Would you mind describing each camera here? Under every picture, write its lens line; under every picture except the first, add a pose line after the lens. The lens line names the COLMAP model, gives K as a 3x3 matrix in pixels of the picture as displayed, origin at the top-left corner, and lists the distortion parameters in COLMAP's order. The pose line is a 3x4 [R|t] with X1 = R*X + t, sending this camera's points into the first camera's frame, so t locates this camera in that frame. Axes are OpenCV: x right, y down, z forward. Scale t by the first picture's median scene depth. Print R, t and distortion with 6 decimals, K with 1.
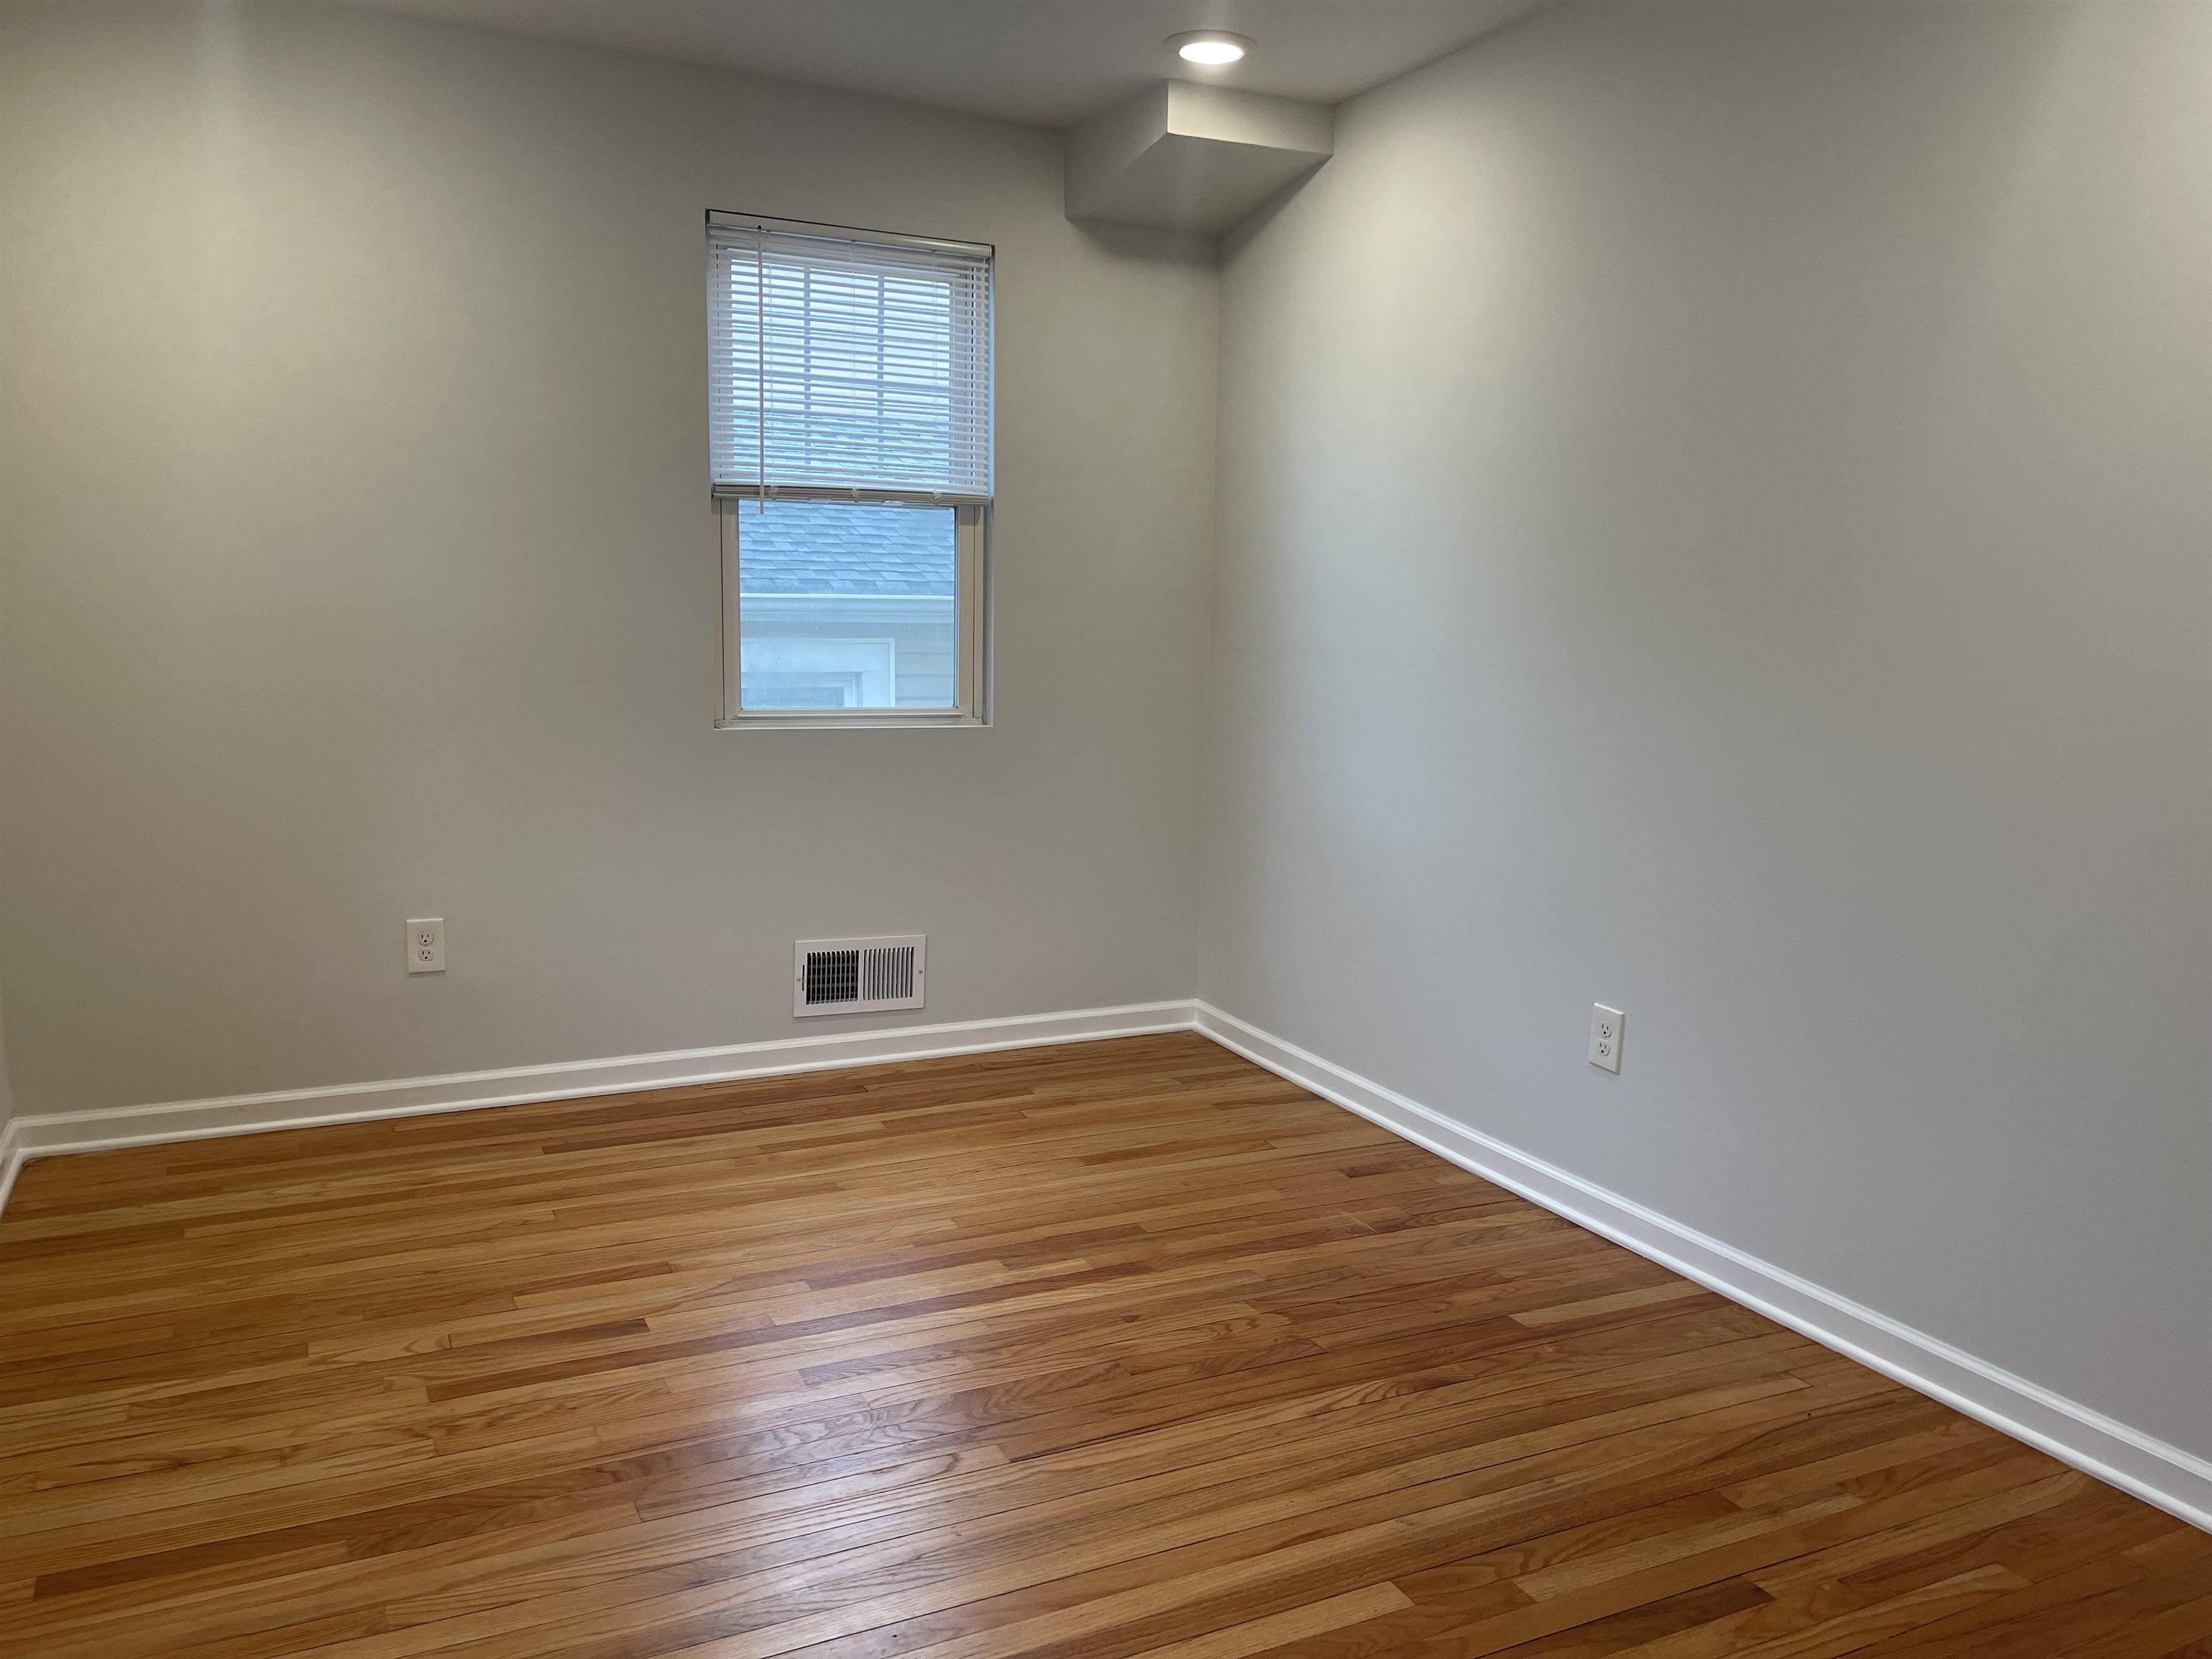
lens RADIAL K [[1668.7, 0, 1103.4], [0, 1668.7, 818.3], [0, 0, 1]] dist [0.069861, -0.089232]
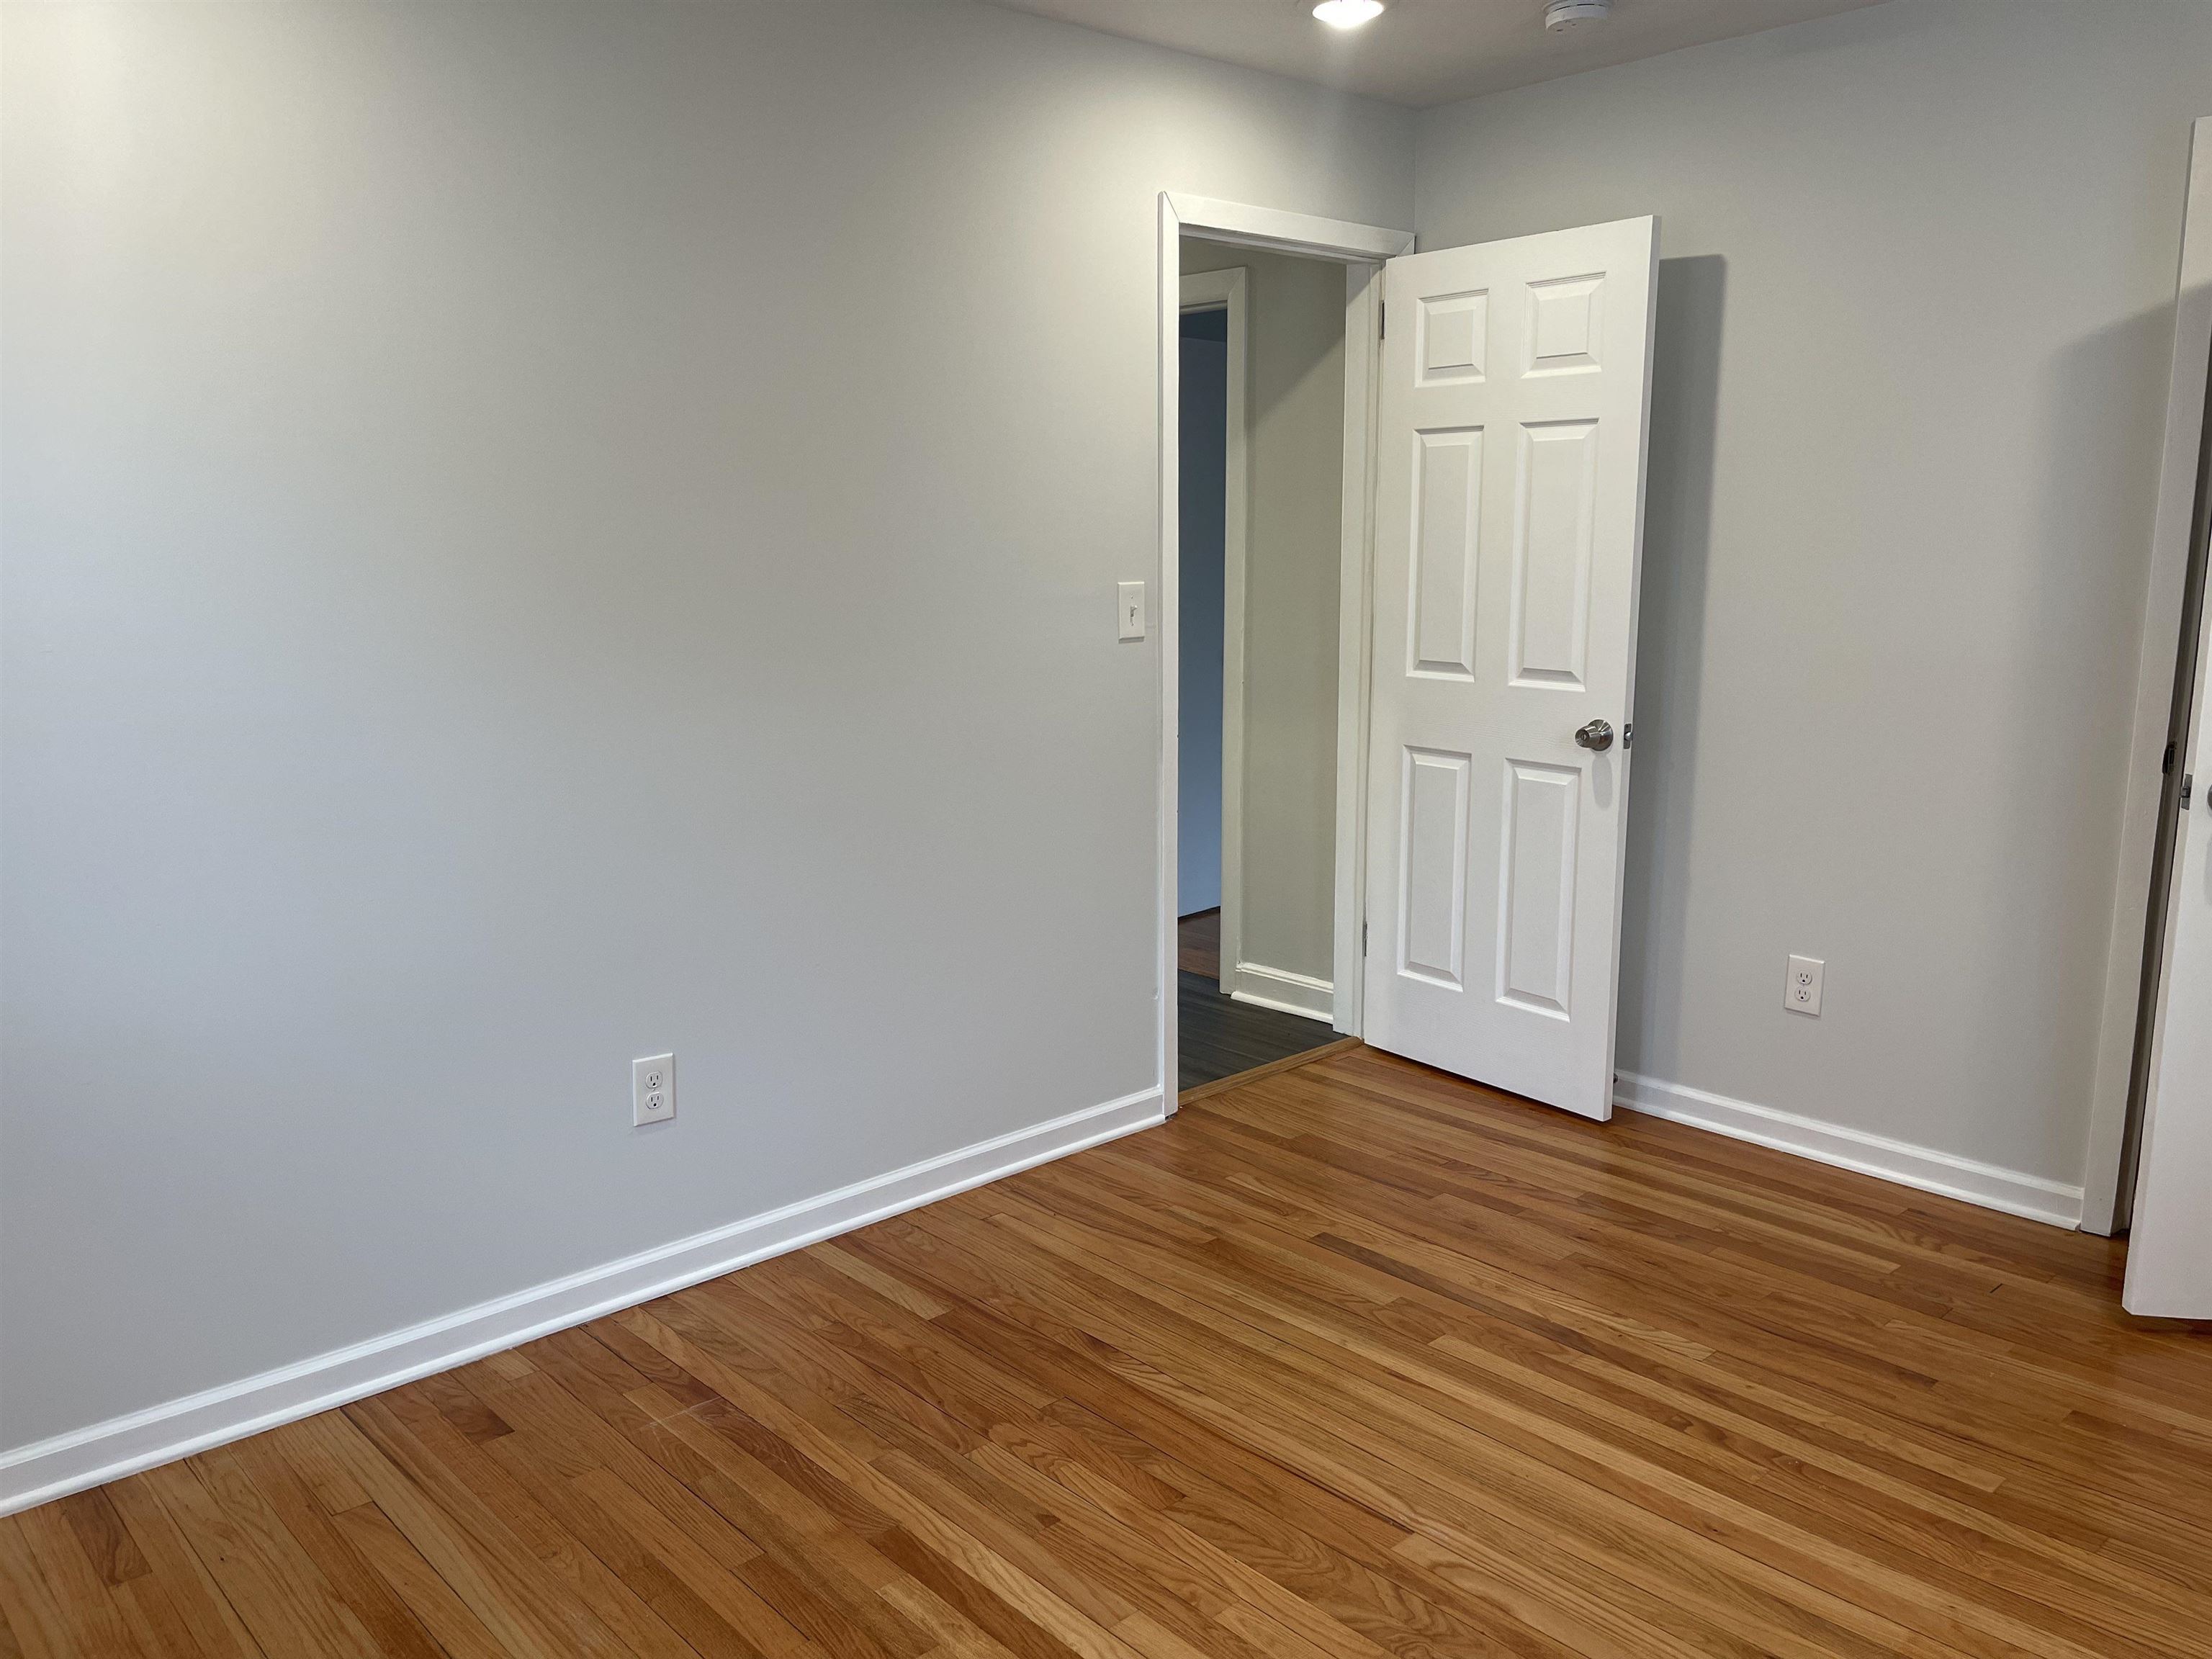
lens RADIAL K [[1668.7, 0, 1103.4], [0, 1668.7, 818.3], [0, 0, 1]] dist [0.069861, -0.089232]
pose [[-0.275147, -0.183656, 0.943697, -0.679090], [0.128265, 0.965797, 0.225355, -0.211095], [-0.952807, 0.183049, -0.242180, 1.055906]]
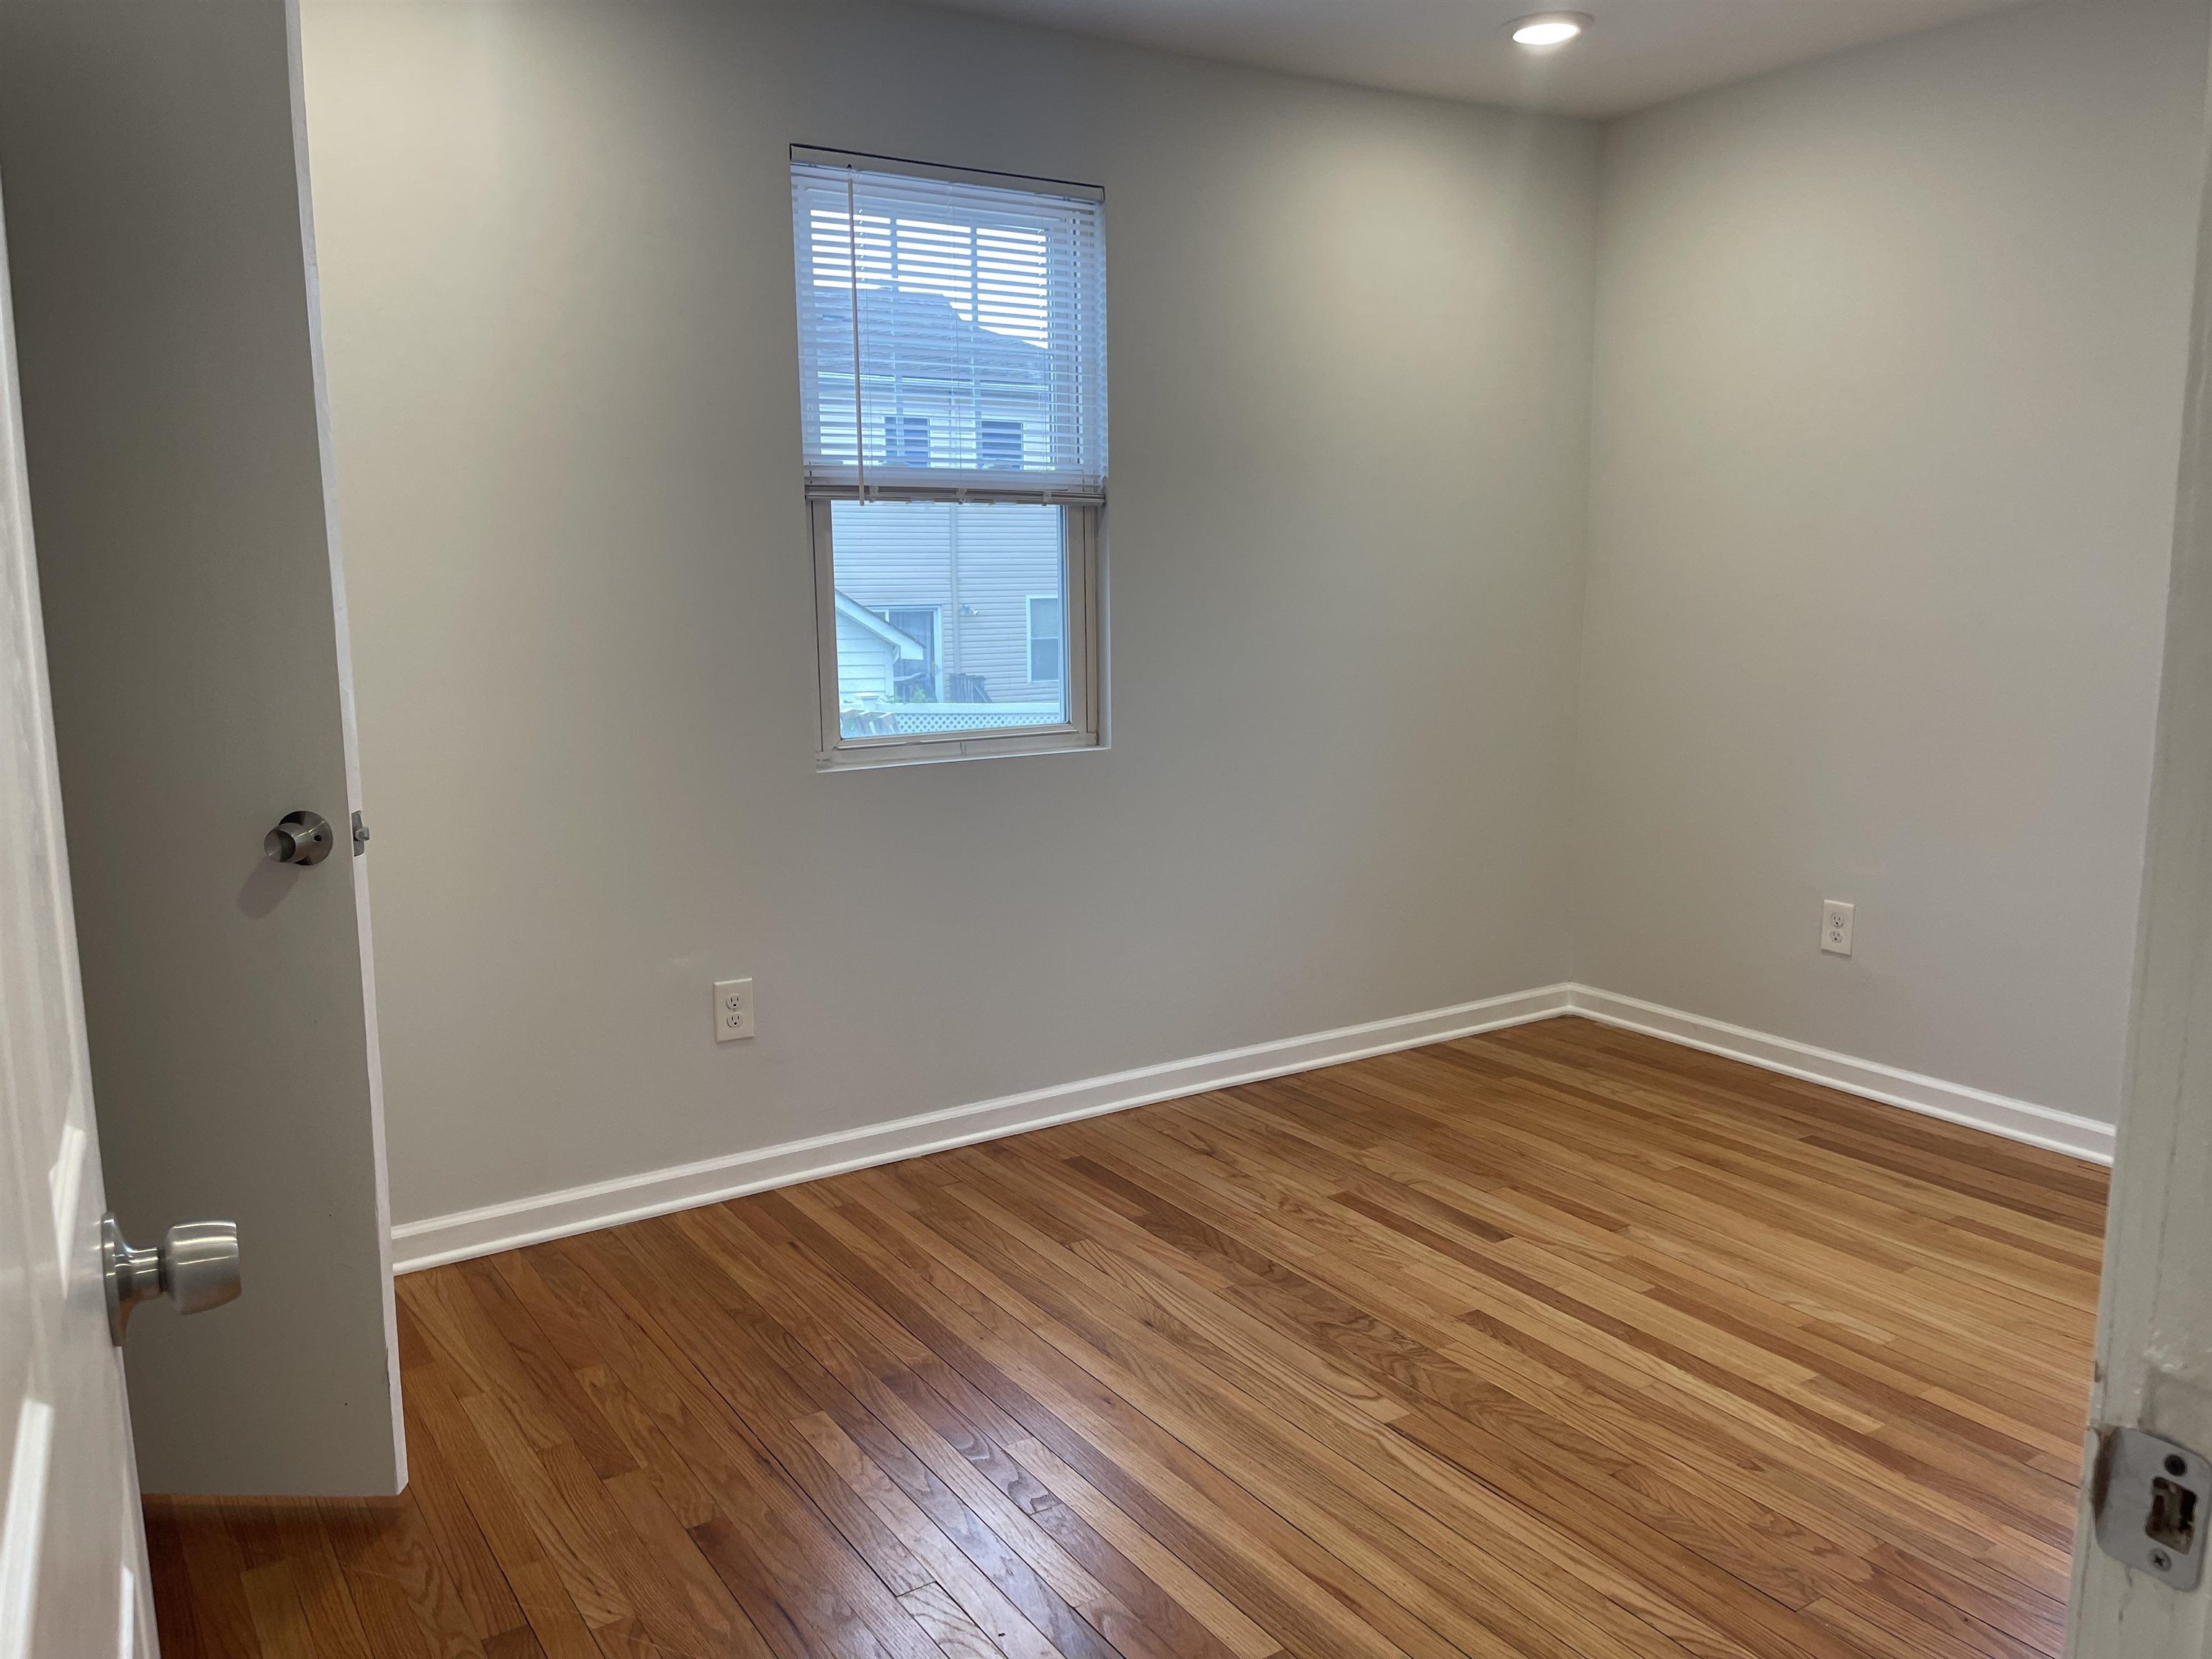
lens RADIAL K [[1668.7, 0, 1103.4], [0, 1668.7, 818.3], [0, 0, 1]] dist [0.069861, -0.089232]
pose [[0.117687, 0.129901, -0.984518, 0.726721], [-0.118891, 0.986120, 0.115901, -0.075419], [0.985908, 0.103411, 0.131497, 0.510849]]
